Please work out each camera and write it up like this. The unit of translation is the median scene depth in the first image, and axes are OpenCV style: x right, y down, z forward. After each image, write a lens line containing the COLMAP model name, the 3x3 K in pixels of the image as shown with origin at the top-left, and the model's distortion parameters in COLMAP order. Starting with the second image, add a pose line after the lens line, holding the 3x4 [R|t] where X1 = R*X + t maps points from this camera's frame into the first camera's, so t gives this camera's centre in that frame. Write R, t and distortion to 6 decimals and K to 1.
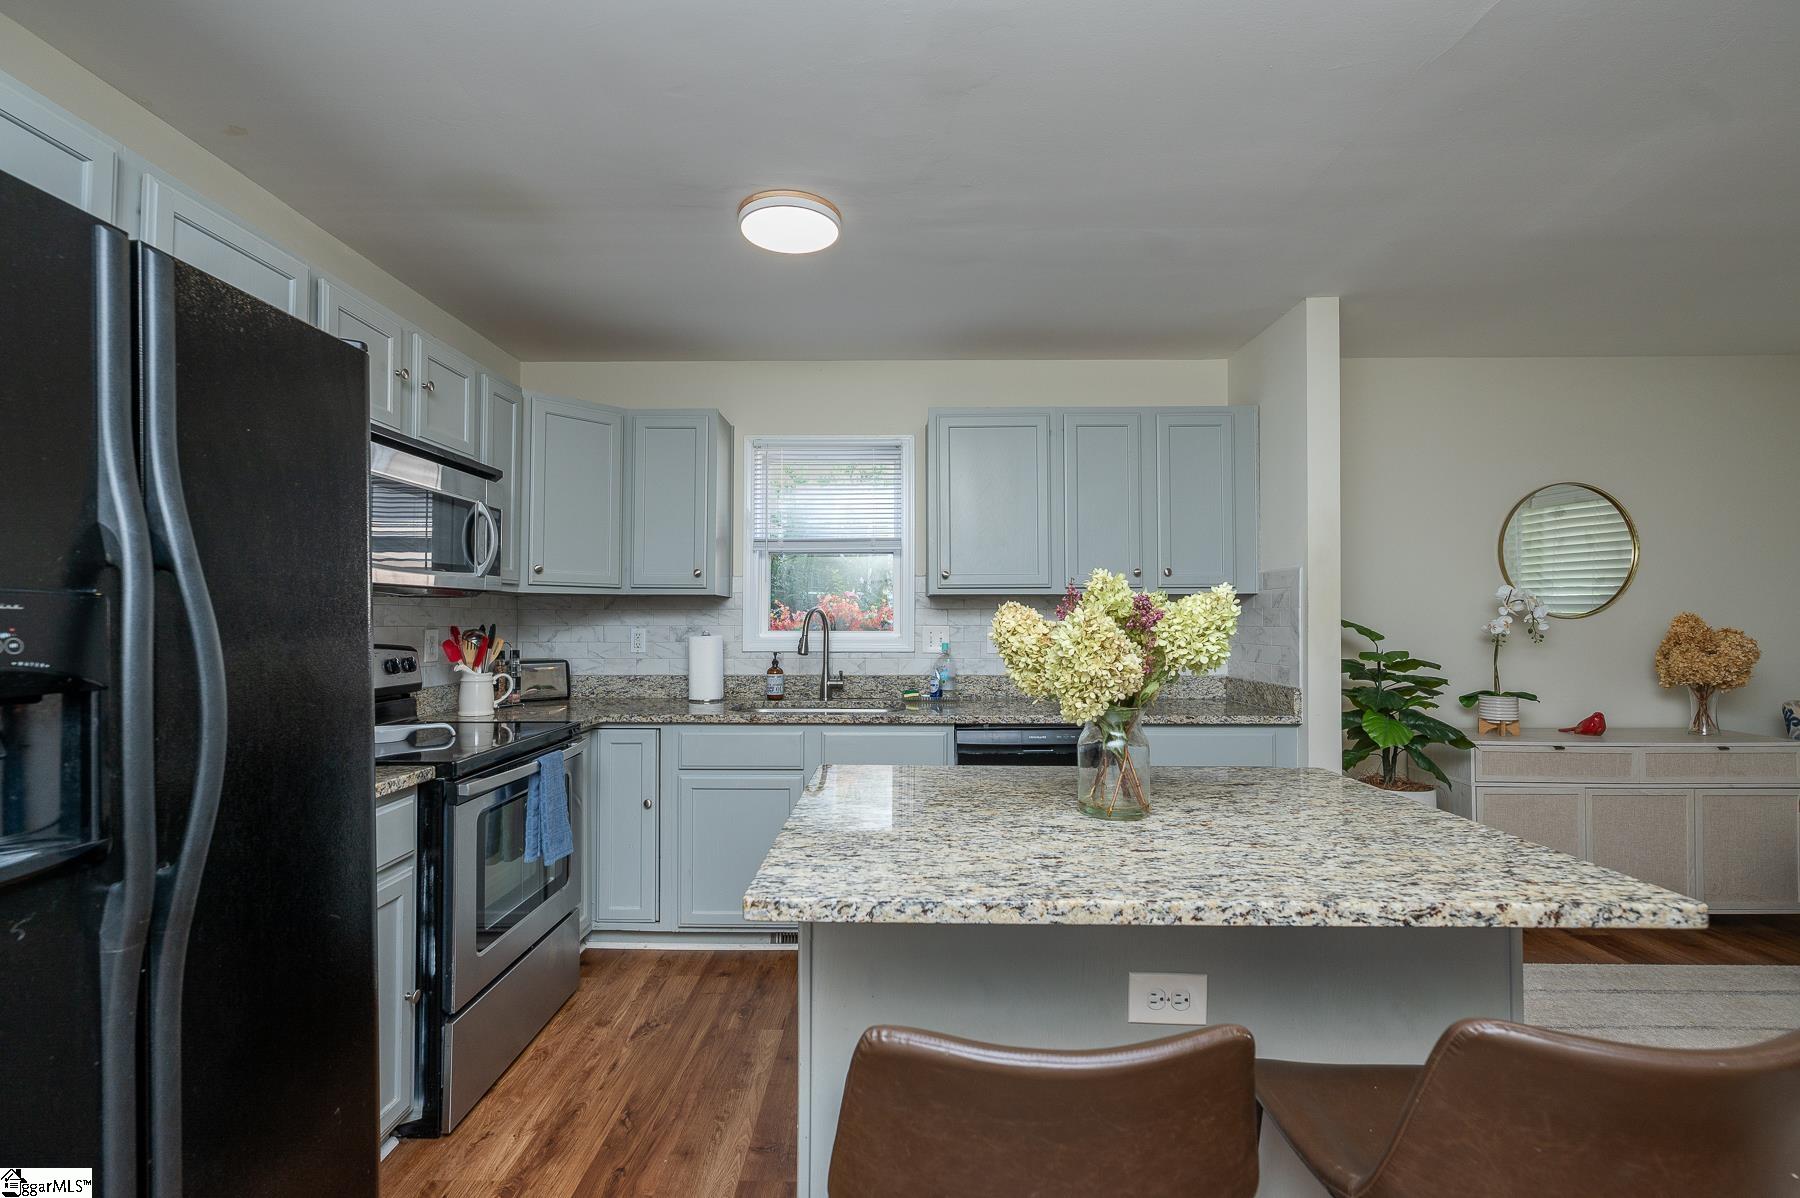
lens RADIAL K [[780.4, 0, 894.4], [0, 780.4, 601.4], [0, 0, 1]] dist [-0.000183, 0.000033]
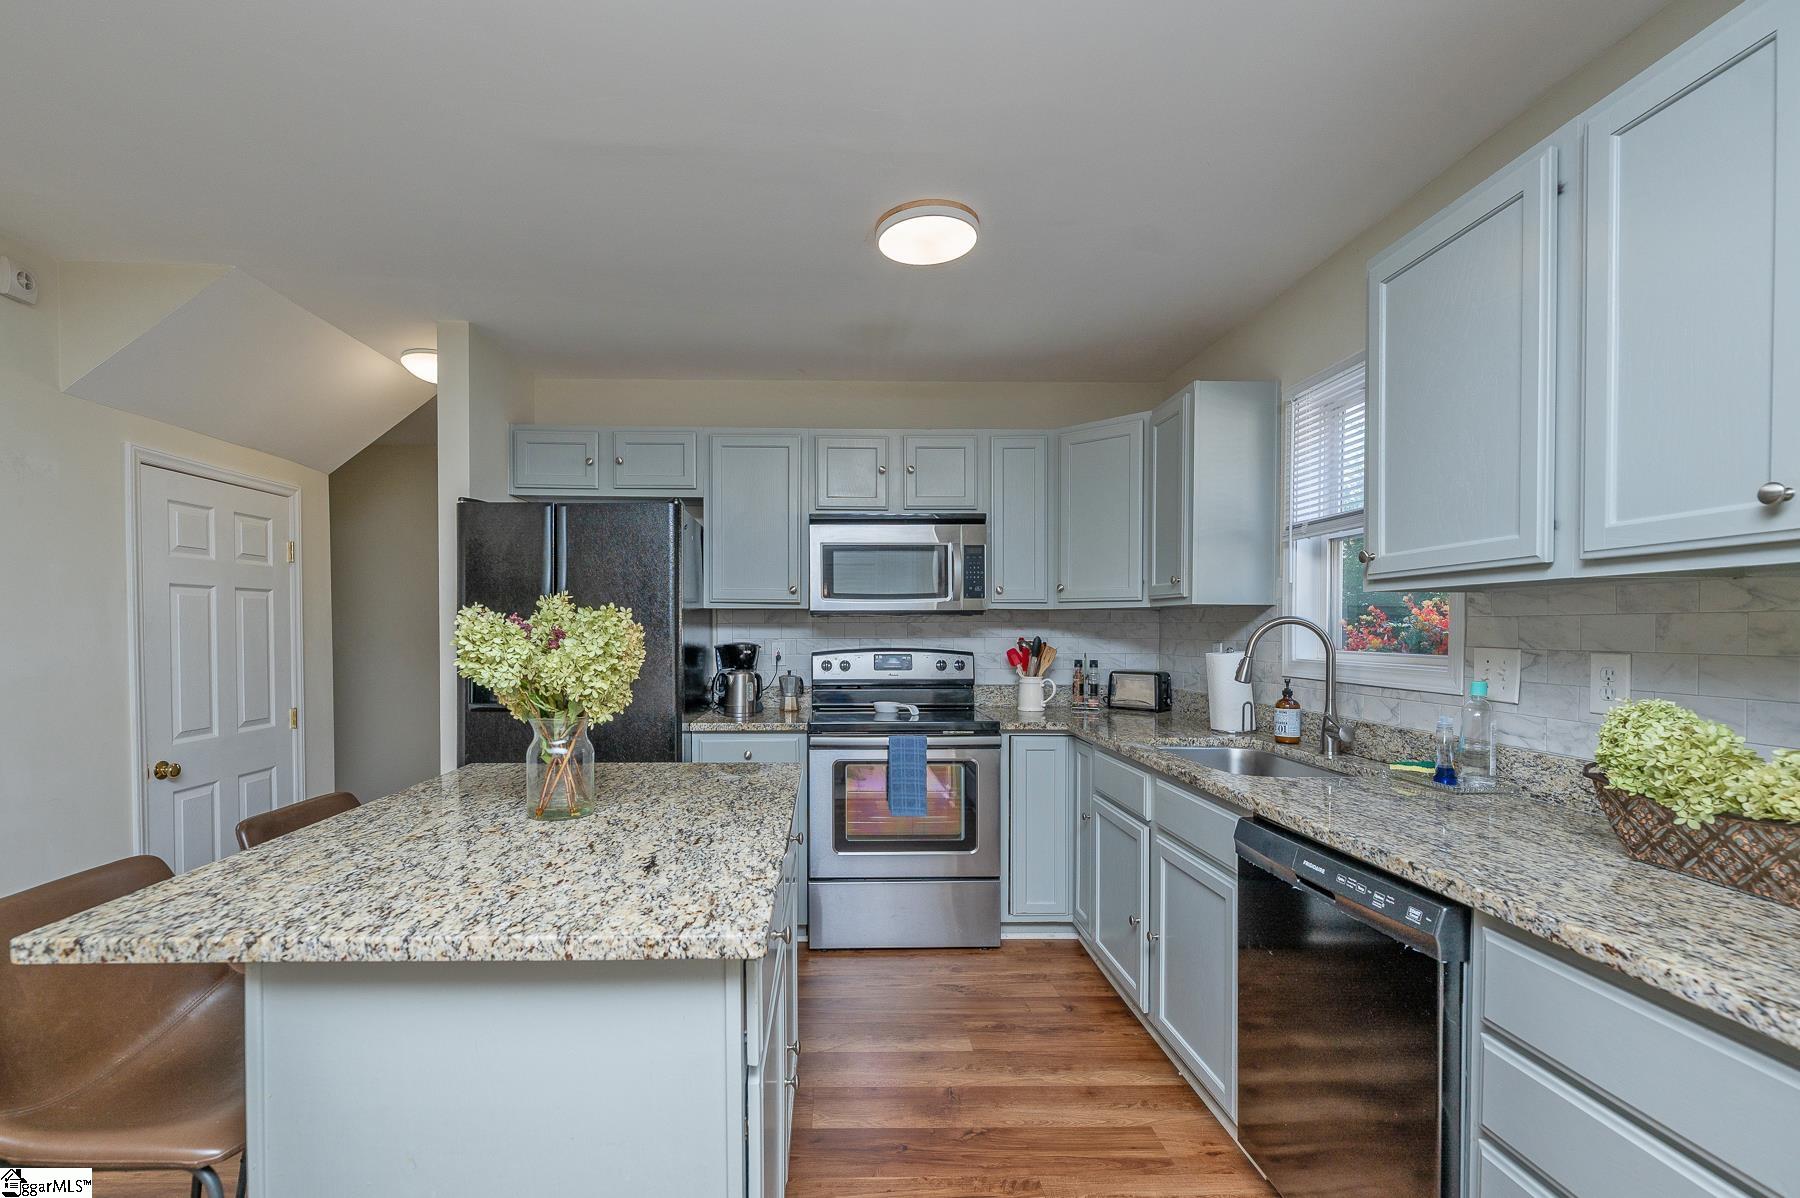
lens RADIAL K [[788.4, 0, 852.7], [0, 788.4, 640.1], [0, 0, 1]] dist [0.001748, 0.000096]
pose [[0.026877, 0.013609, -0.999546, 0.611562], [0.023785, 0.999616, 0.014249, 0.008752], [0.999356, -0.024157, 0.026543, 0.606037]]
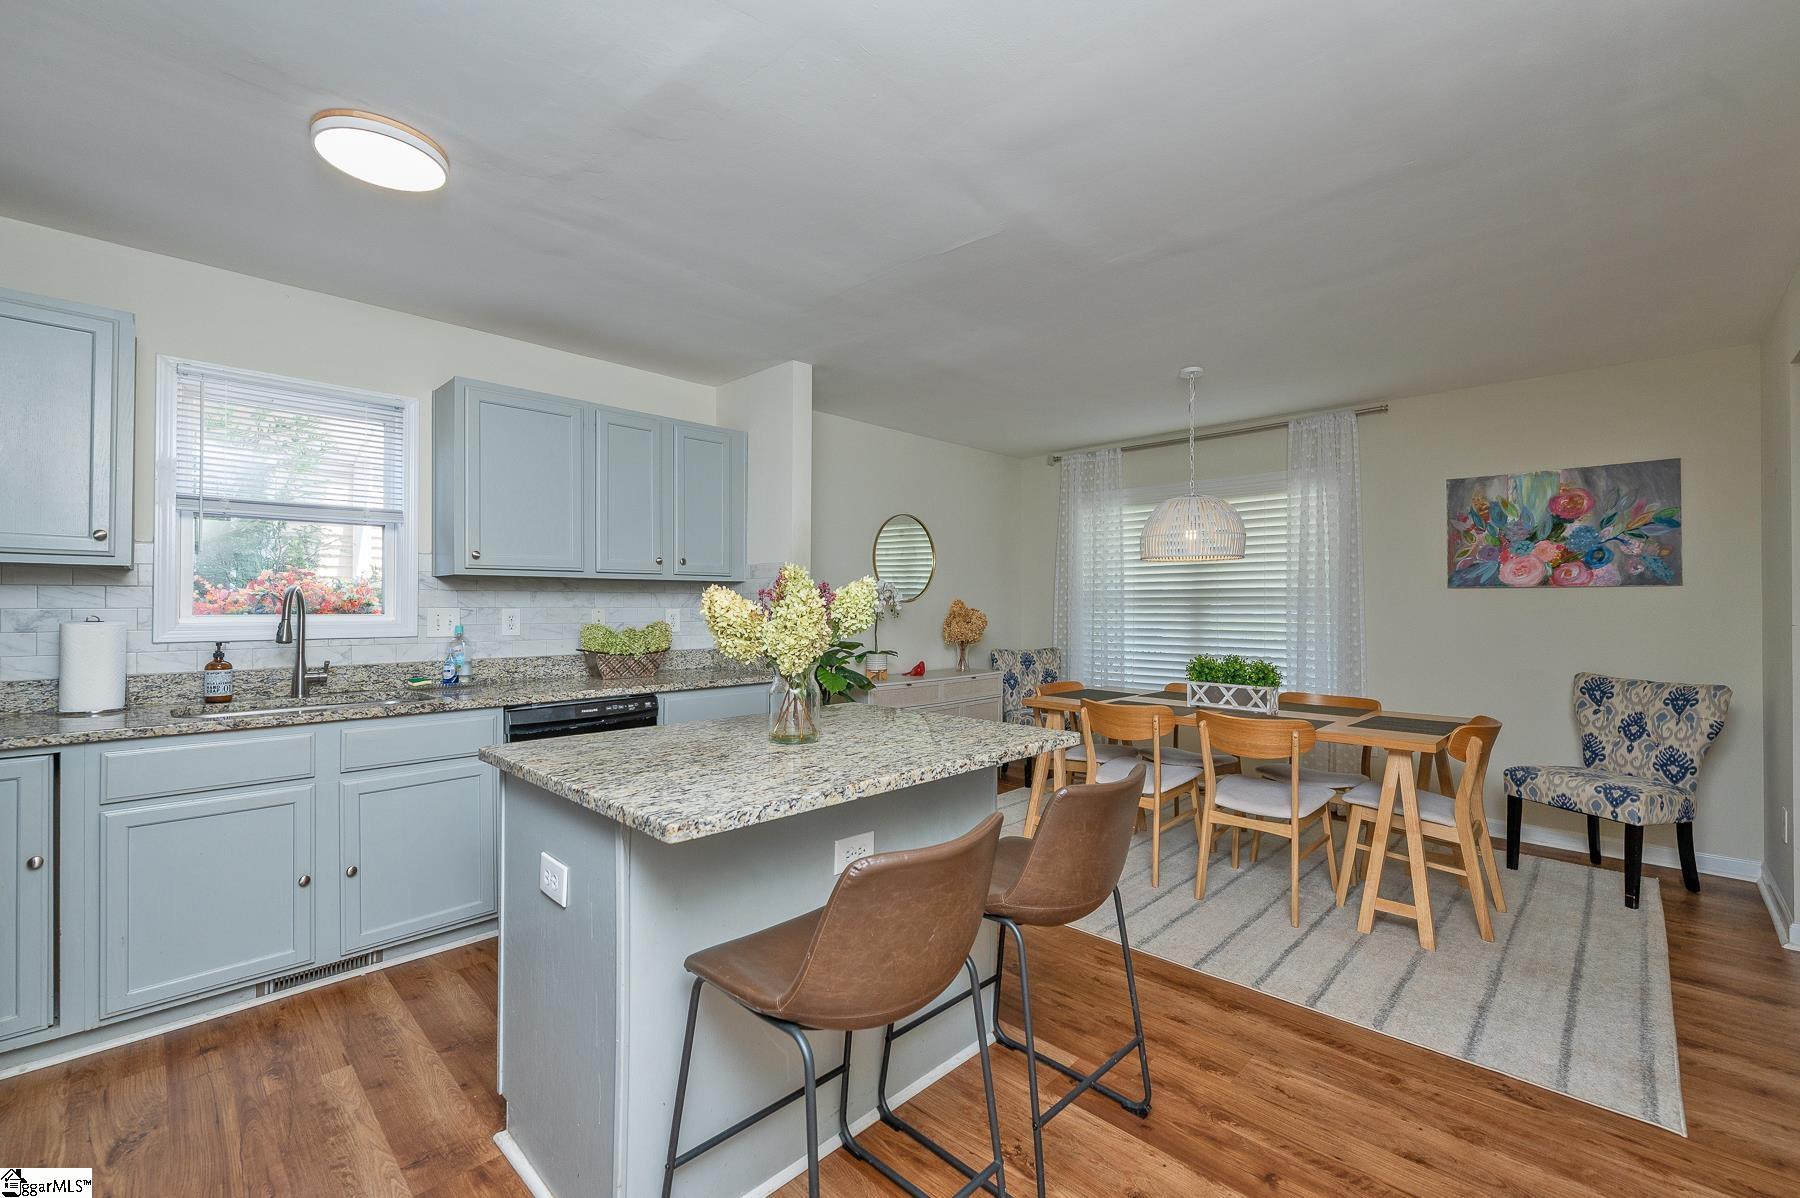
lens RADIAL K [[749.3, 0, 900.0], [0, 749.3, 599.0], [0, 0, 1]] dist [0.001254, 0.000271]
pose [[0.691070, 0.005756, 0.722765, -0.237614], [-0.017518, 0.999808, 0.008788, 0.003361], [-0.722575, -0.018735, 0.691038, -0.017015]]
